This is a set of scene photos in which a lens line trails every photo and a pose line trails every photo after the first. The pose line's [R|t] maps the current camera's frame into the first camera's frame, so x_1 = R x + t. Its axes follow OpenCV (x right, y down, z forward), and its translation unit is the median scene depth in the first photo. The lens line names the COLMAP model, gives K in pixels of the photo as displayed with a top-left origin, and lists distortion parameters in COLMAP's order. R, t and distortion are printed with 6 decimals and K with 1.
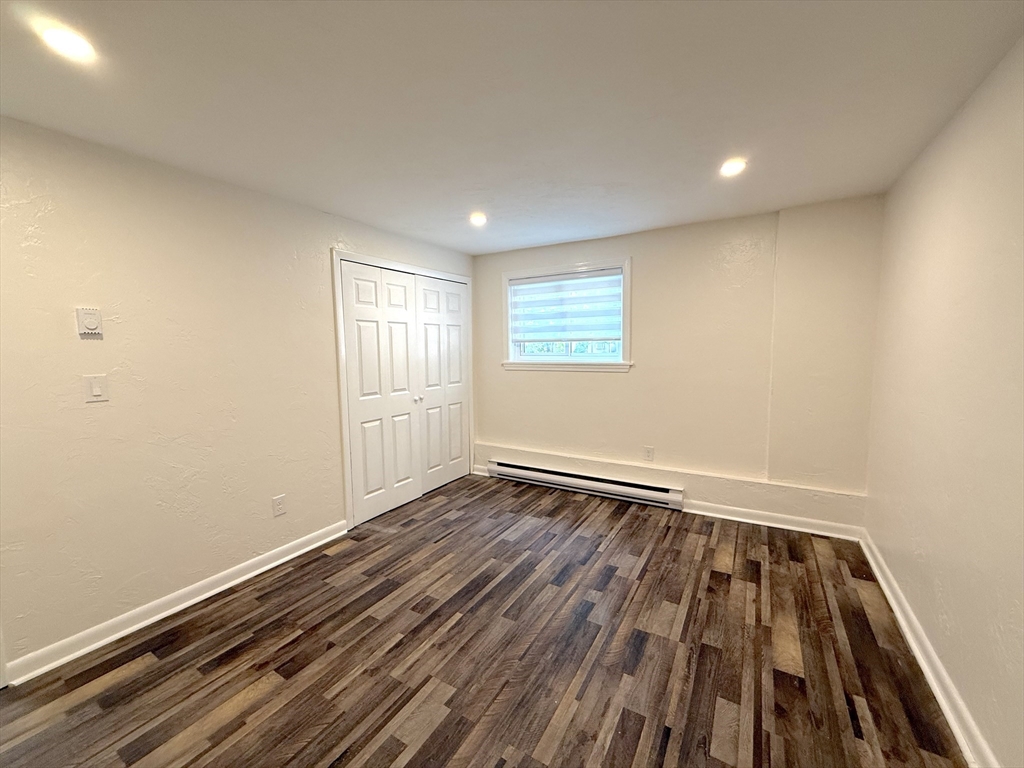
lens RADIAL K [[408.7, 0, 507.9], [0, 408.7, 383.8], [0, 0, 1]] dist [-0.000723, 0.000259]
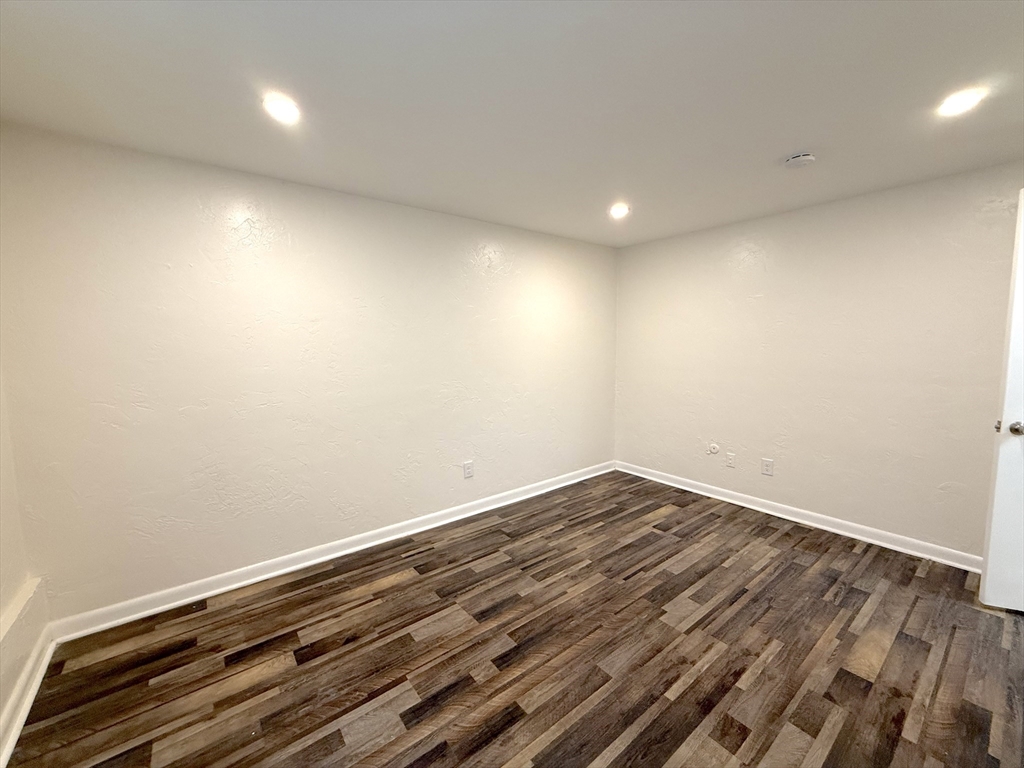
lens RADIAL K [[408.7, 0, 507.9], [0, 408.7, 383.8], [0, 0, 1]] dist [-0.000723, 0.000259]
pose [[-0.933581, -0.007701, 0.358283, -0.114012], [0.060689, 0.981931, 0.179242, -0.161868], [-0.353190, 0.189080, -0.916245, 1.798312]]
